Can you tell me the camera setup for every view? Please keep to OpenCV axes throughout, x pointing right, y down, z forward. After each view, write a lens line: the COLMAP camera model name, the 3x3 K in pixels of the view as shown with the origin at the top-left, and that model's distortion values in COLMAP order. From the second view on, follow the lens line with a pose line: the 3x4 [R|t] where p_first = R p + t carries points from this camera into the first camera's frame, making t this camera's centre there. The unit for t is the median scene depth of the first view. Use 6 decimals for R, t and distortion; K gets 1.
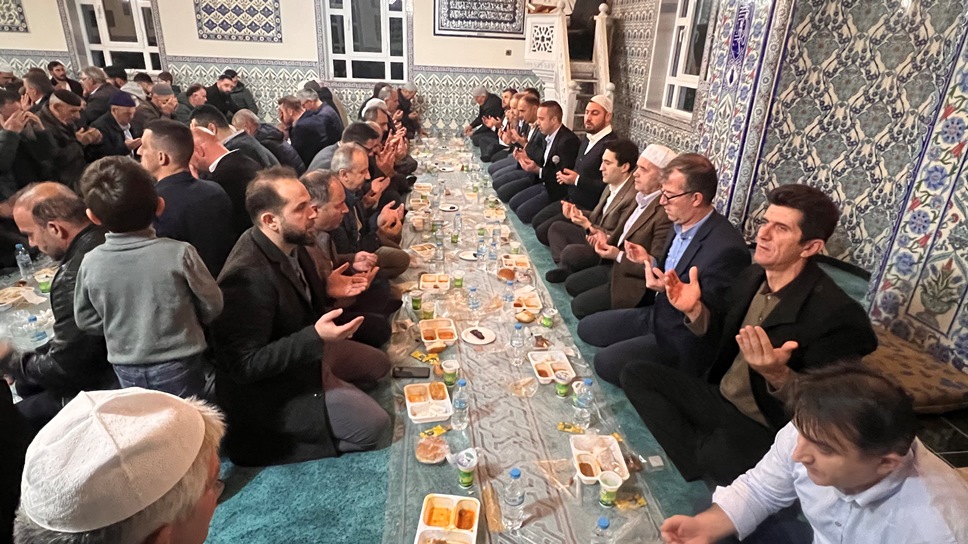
lens RADIAL K [[557.4, 0, 482.9], [0, 557.4, 266.7], [0, 0, 1]] dist [0.008355, -0.003708]
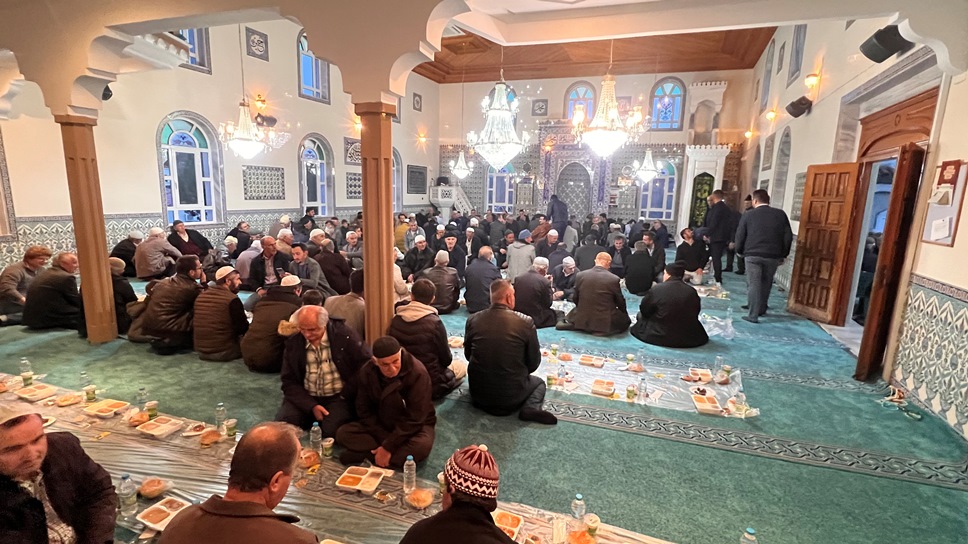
lens RADIAL K [[456.2, 0, 480.3], [0, 456.2, 276.2], [0, 0, 1]] dist [-0.009197, -0.000269]
pose [[0.421118, -0.190481, 0.886779, -2.022993], [0.342927, 0.938562, 0.038753, -0.030302], [-0.839679, 0.287781, 0.460566, -0.138615]]
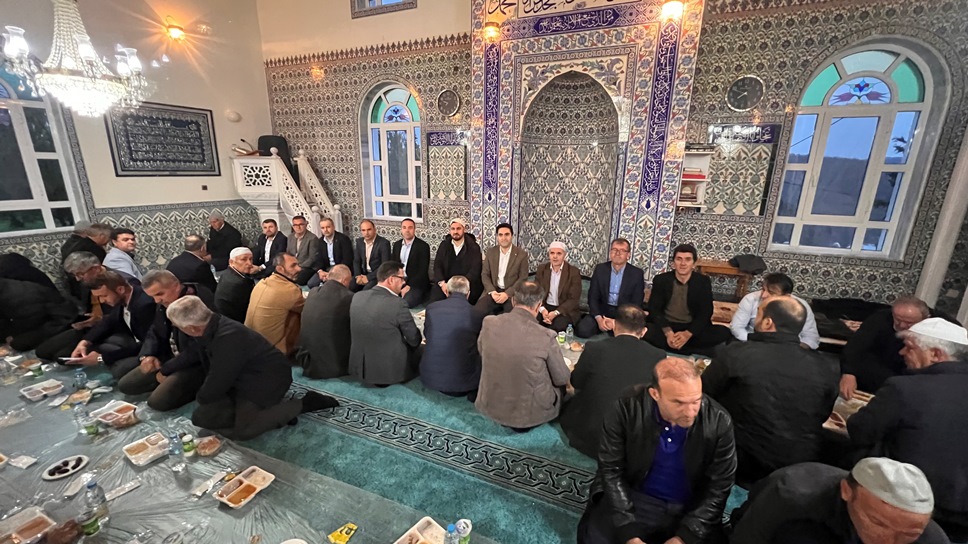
lens RADIAL K [[401.4, 0, 481.3], [0, 401.4, 275.8], [0, 0, 1]] dist [-0.002700, -0.000024]
pose [[0.509474, -0.248138, 0.823932, -0.411844], [0.338054, 0.938250, 0.073533, -0.102128], [-0.791300, 0.241070, 0.561897, 0.174578]]
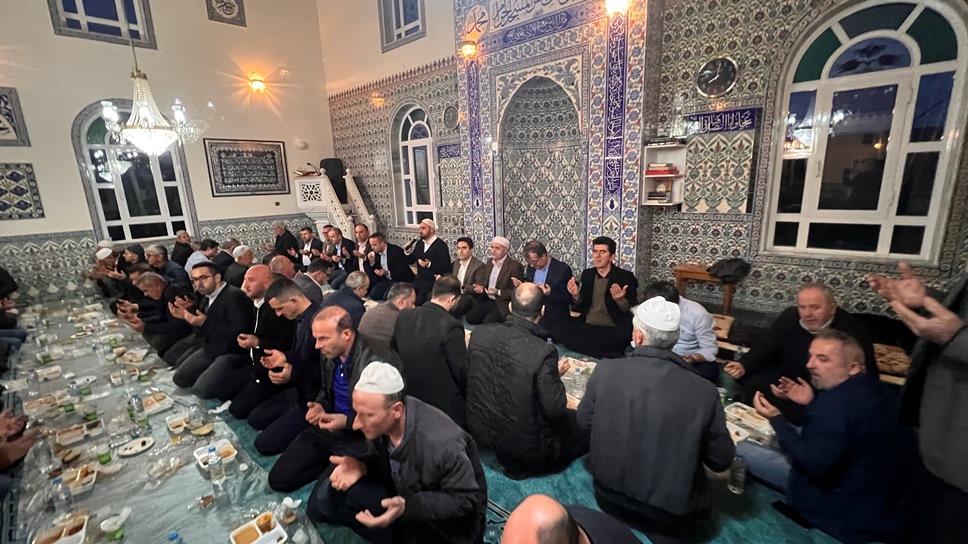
lens RADIAL K [[401.4, 0, 481.4], [0, 401.4, 273.4], [0, 0, 1]] dist [-0.002700, -0.000024]
pose [[0.738224, -0.210026, 0.641026, -0.281450], [0.318652, 0.946158, -0.056968, -0.003086], [-0.594547, 0.246319, 0.765402, -0.023162]]
